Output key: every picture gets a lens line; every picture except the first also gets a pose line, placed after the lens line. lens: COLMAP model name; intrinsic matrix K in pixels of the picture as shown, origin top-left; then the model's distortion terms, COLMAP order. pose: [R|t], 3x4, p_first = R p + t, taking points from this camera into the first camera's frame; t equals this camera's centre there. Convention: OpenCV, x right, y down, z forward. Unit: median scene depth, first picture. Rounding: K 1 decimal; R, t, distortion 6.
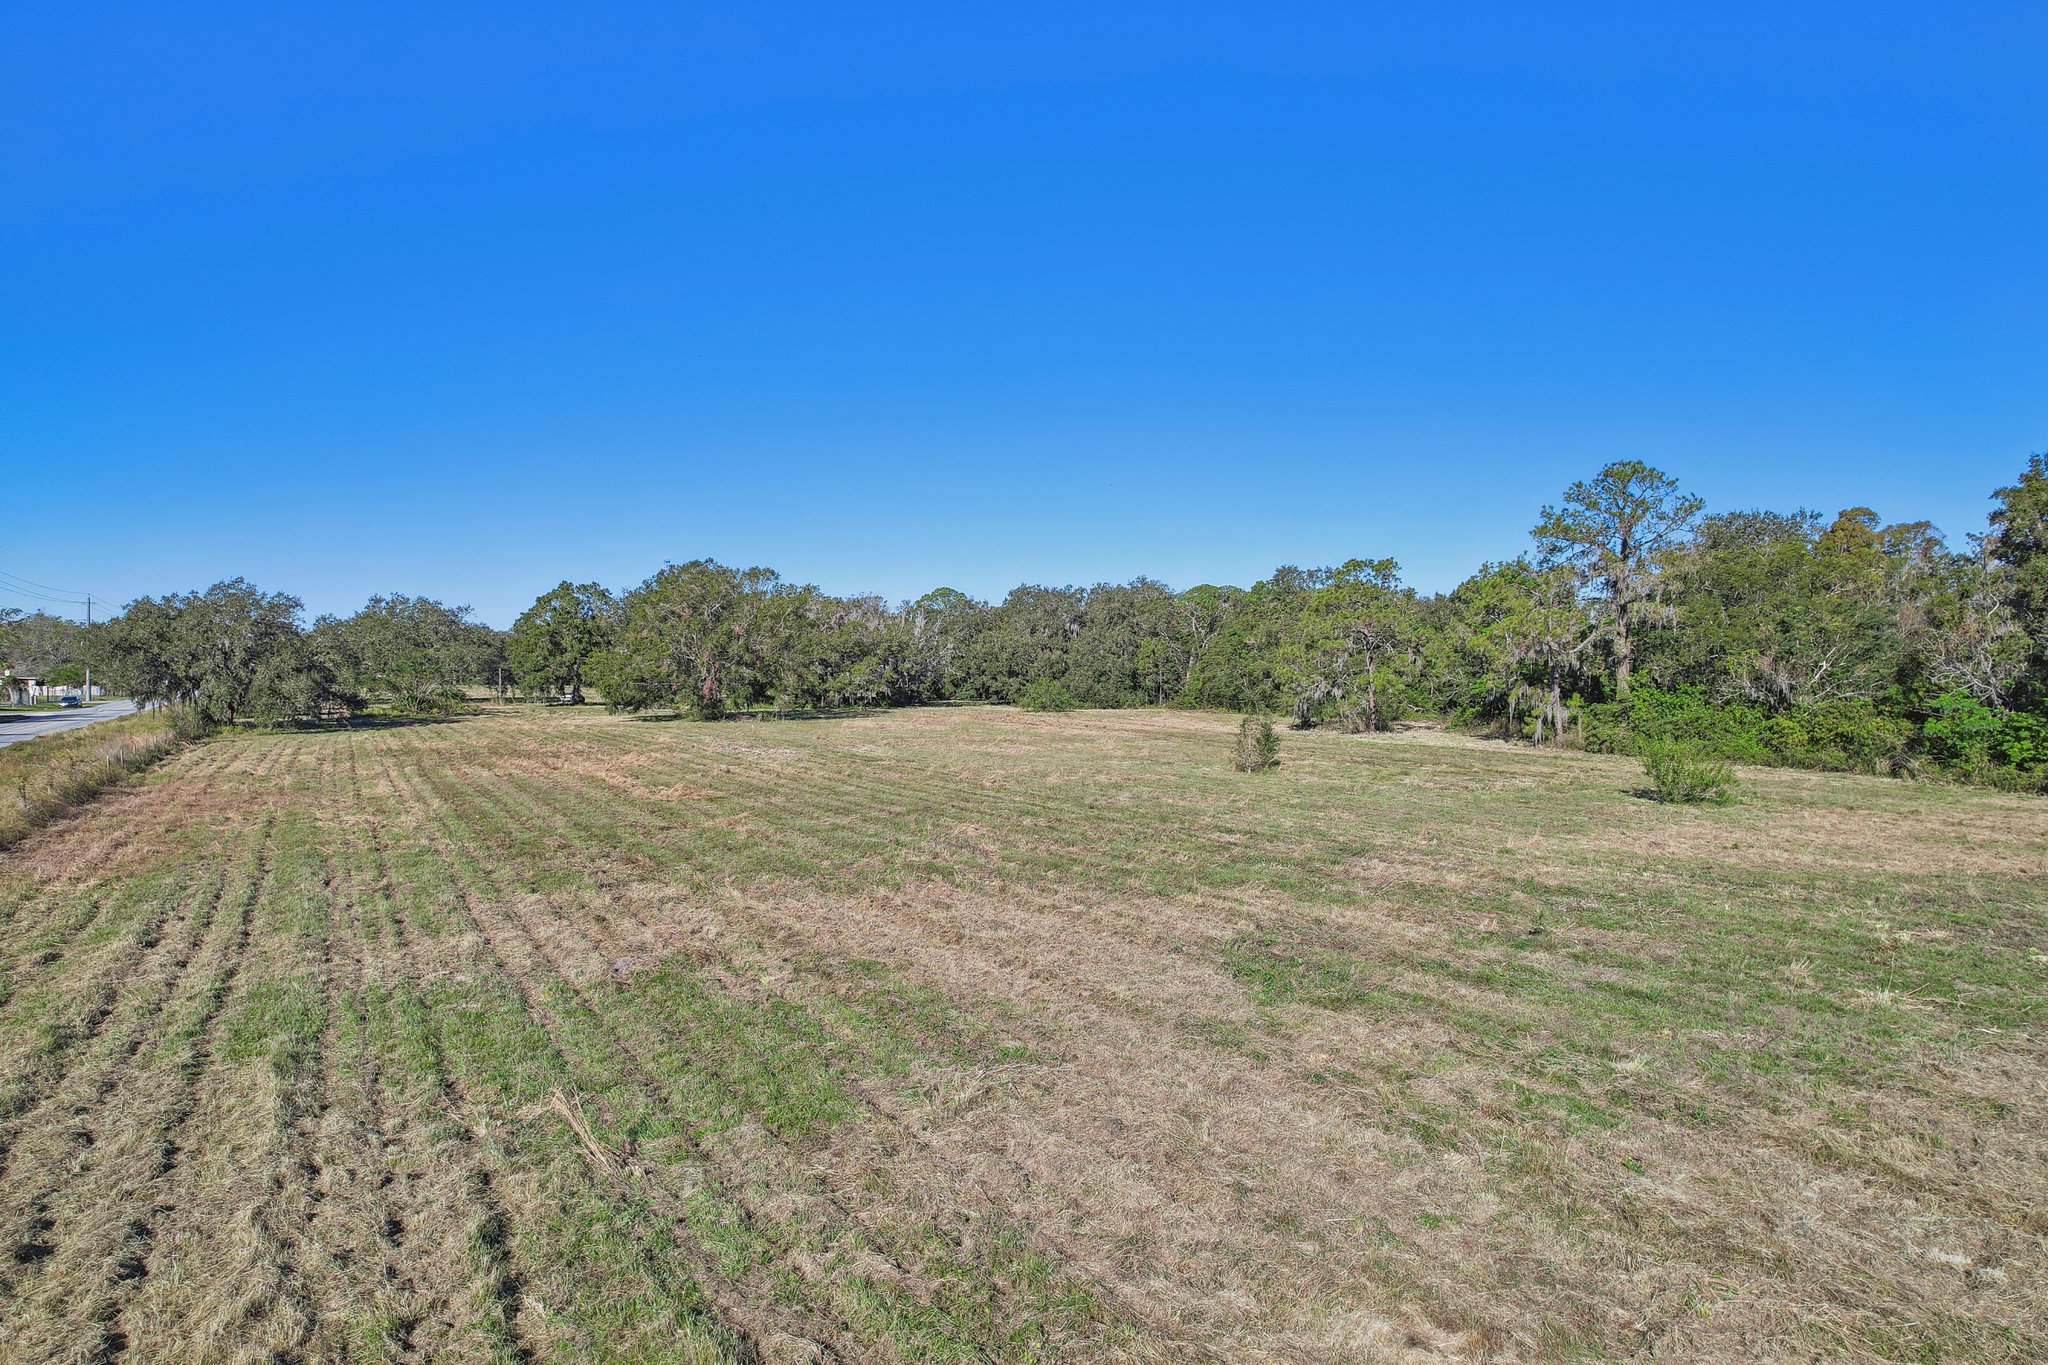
lens RADIAL K [[1286.6, 0, 1024.0], [0, 1286.6, 682.5], [0, 0, 1]] dist [0.000906, 0.000515]
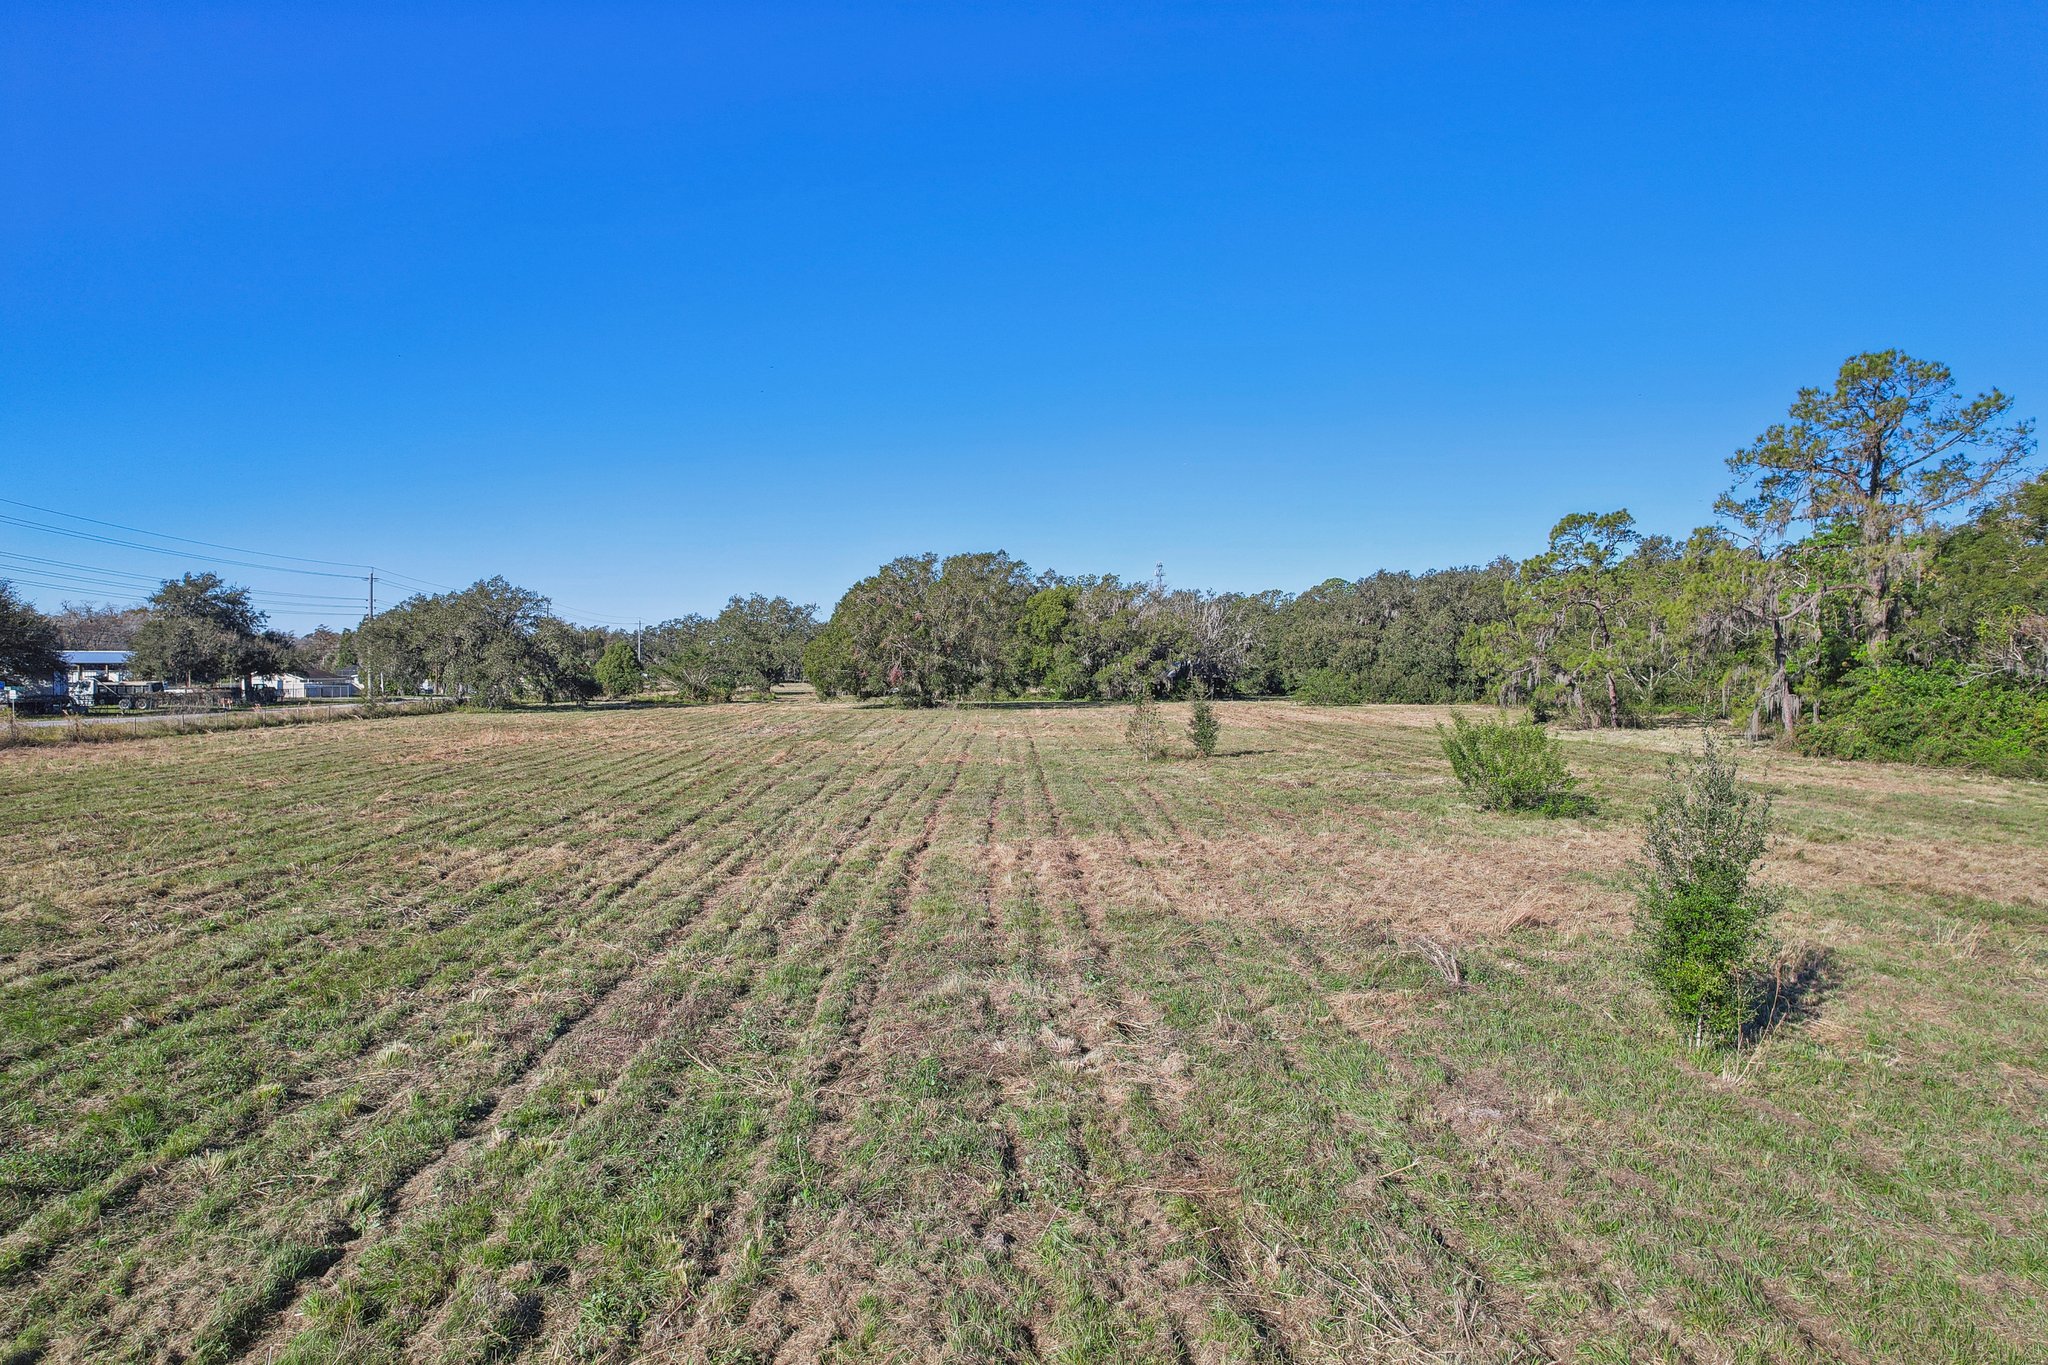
lens RADIAL K [[1286.6, 0, 1024.0], [0, 1286.6, 682.5], [0, 0, 1]] dist [0.000906, 0.000515]
pose [[0.923112, 0.001898, -0.384525, 0.216731], [-0.002792, 0.999995, -0.001766, 0.011459], [0.384520, 0.002704, 0.923113, 0.101909]]
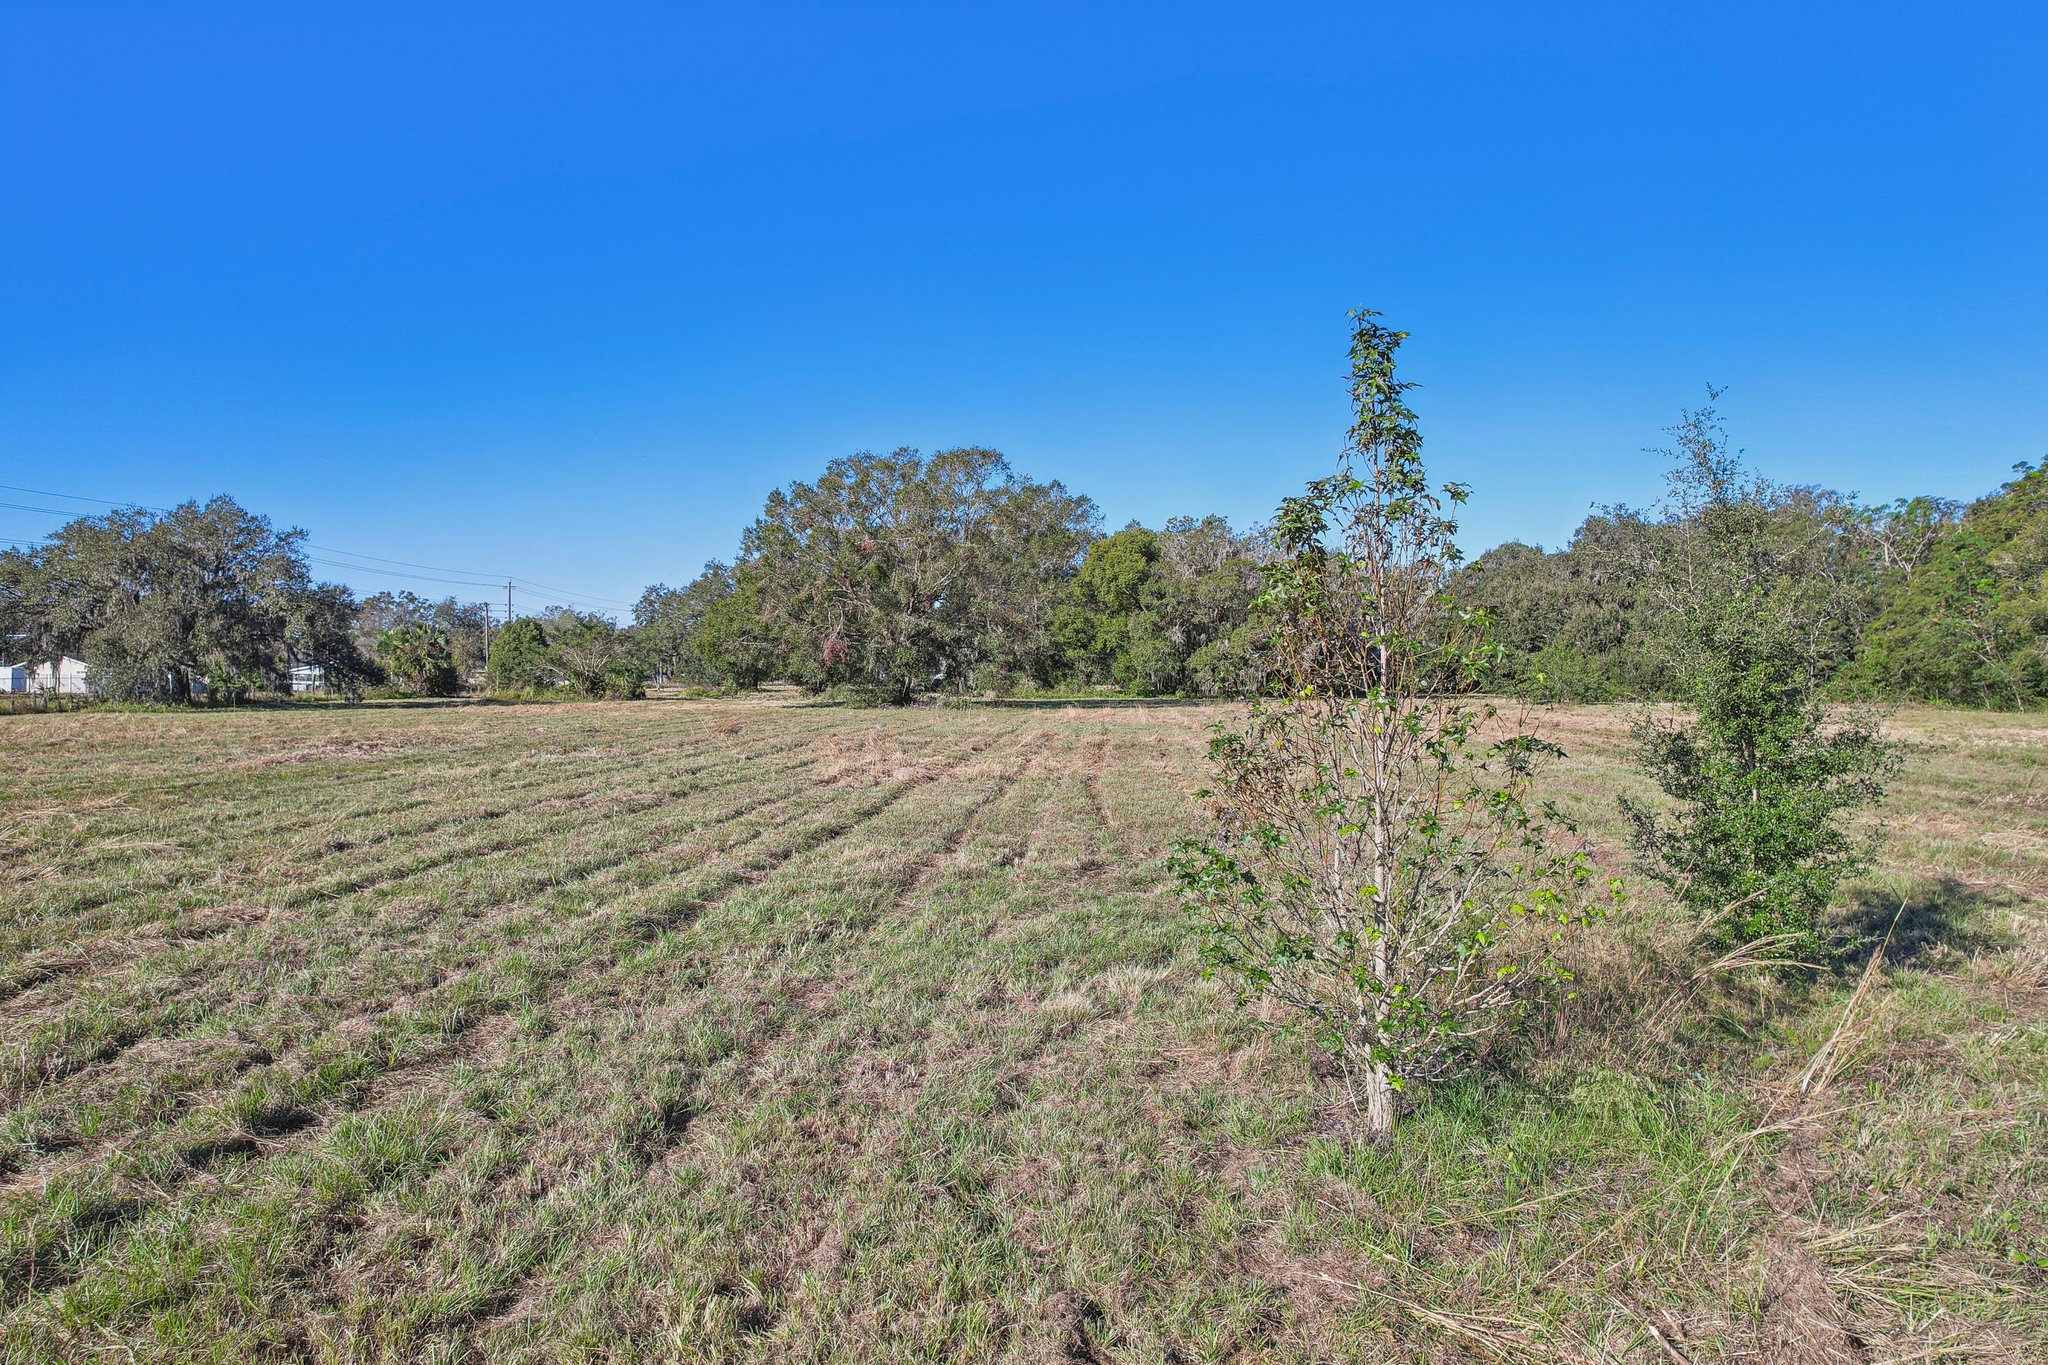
lens RADIAL K [[1314.1, 0, 967.9], [0, 1314.1, 678.7], [0, 0, 1]] dist [-0.051181, 0.000796]
pose [[0.867722, -0.001249, -0.497048, 0.093881], [-0.002844, 0.999968, -0.007477, 0.021349], [0.497042, 0.007901, 0.867691, 0.482253]]
